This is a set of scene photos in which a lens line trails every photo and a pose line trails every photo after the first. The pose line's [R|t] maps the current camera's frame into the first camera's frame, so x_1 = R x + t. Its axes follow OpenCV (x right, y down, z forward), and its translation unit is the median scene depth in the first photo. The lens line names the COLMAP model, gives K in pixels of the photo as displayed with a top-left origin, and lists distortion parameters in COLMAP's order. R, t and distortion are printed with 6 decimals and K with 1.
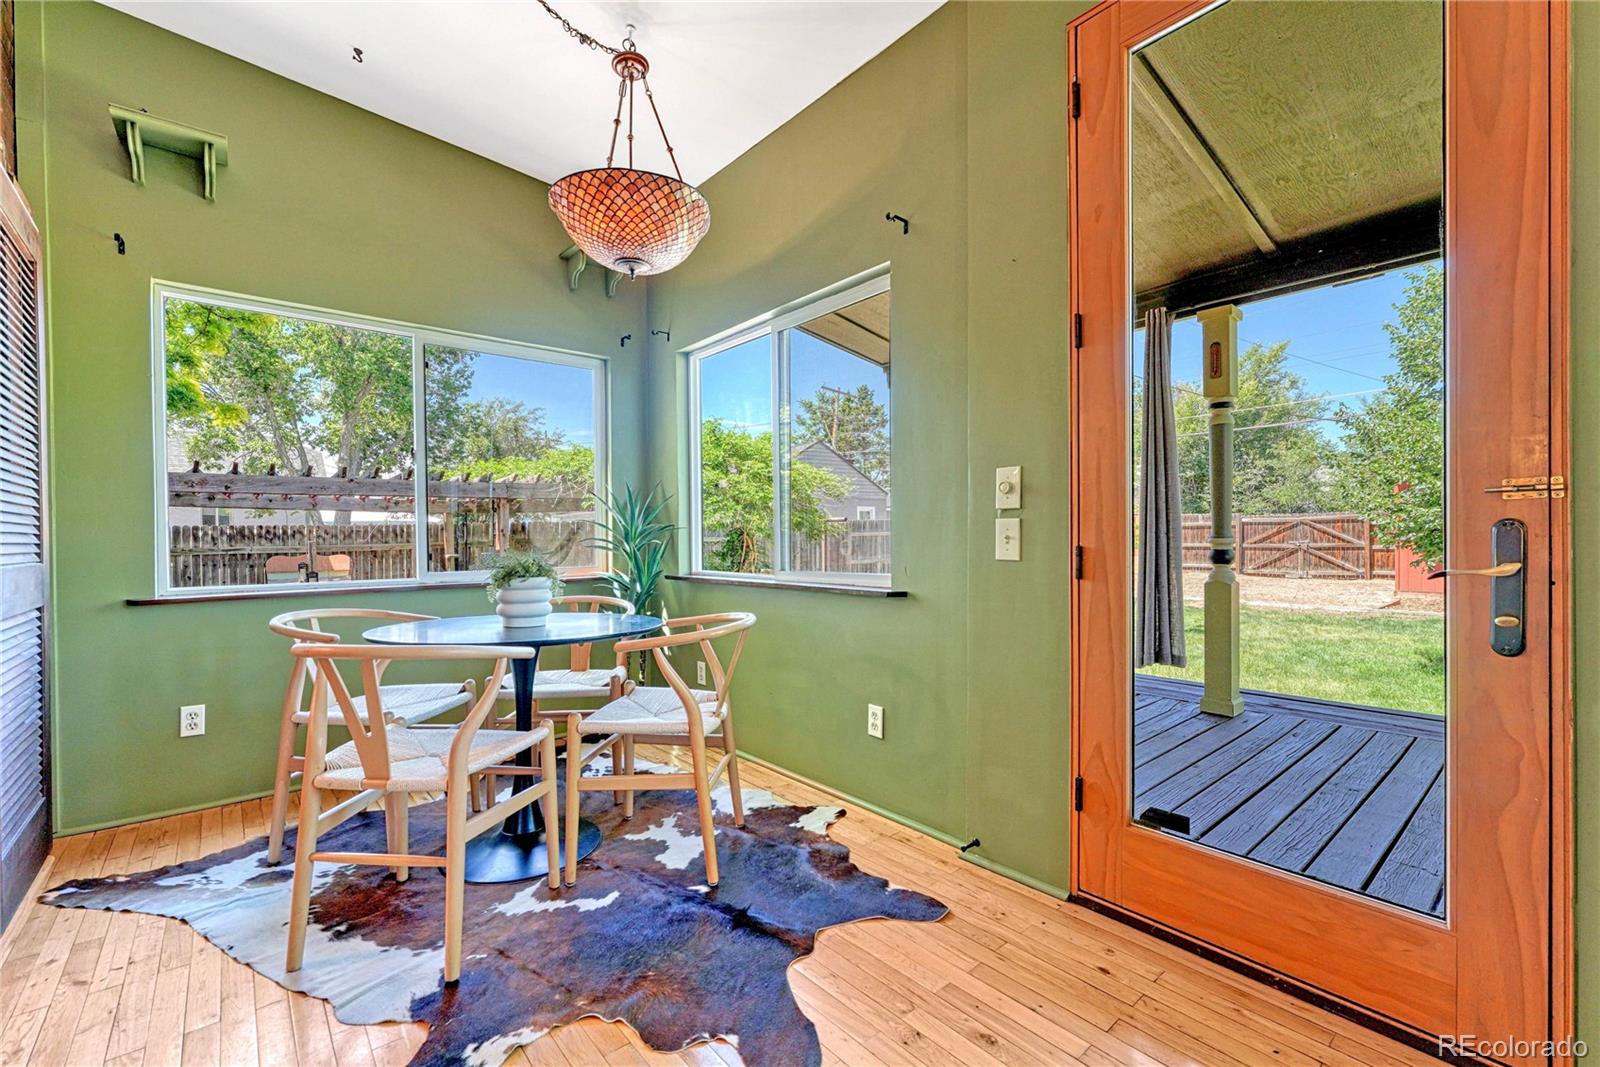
lens RADIAL K [[675.4, 0, 801.3], [0, 675.4, 544.3], [0, 0, 1]] dist [-0.003388, 0.000122]
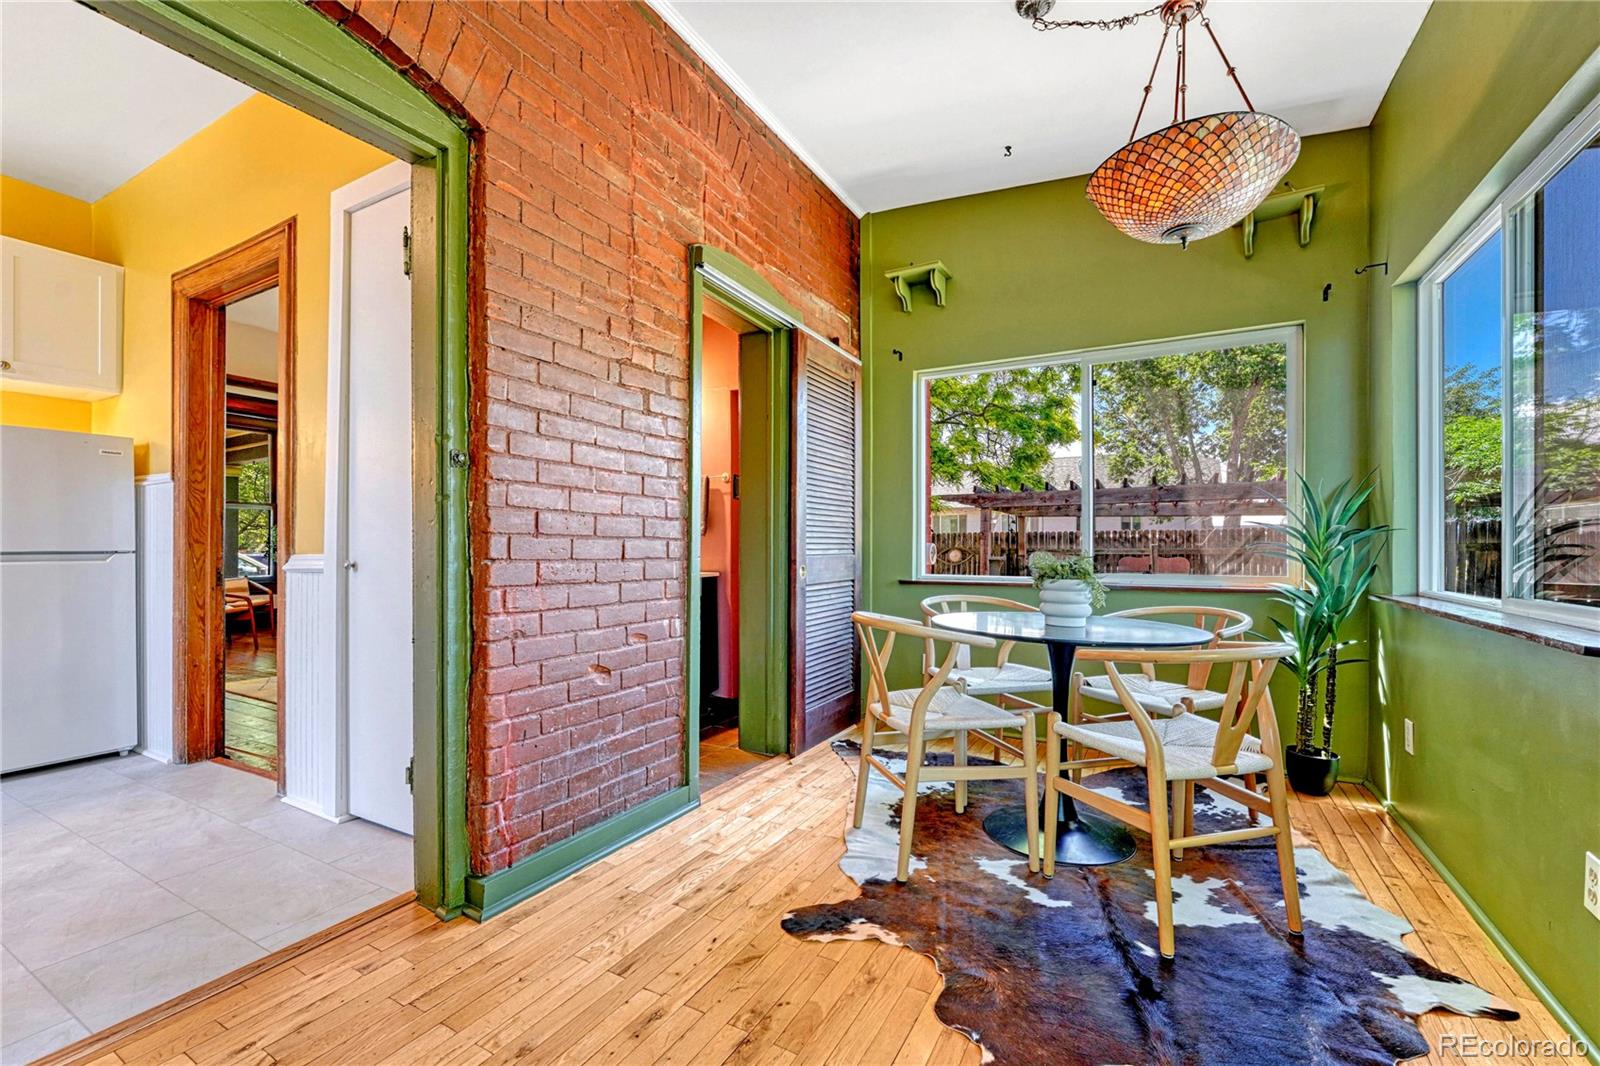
lens RADIAL K [[677.8, 0, 797.3], [0, 677.8, 545.3], [0, 0, 1]] dist [0.000281, 0.000200]
pose [[0.348964, 0.009489, -0.937088, 0.412606], [-0.013577, 0.999895, 0.005069, -0.003422], [0.937038, 0.010954, 0.349056, 0.227013]]
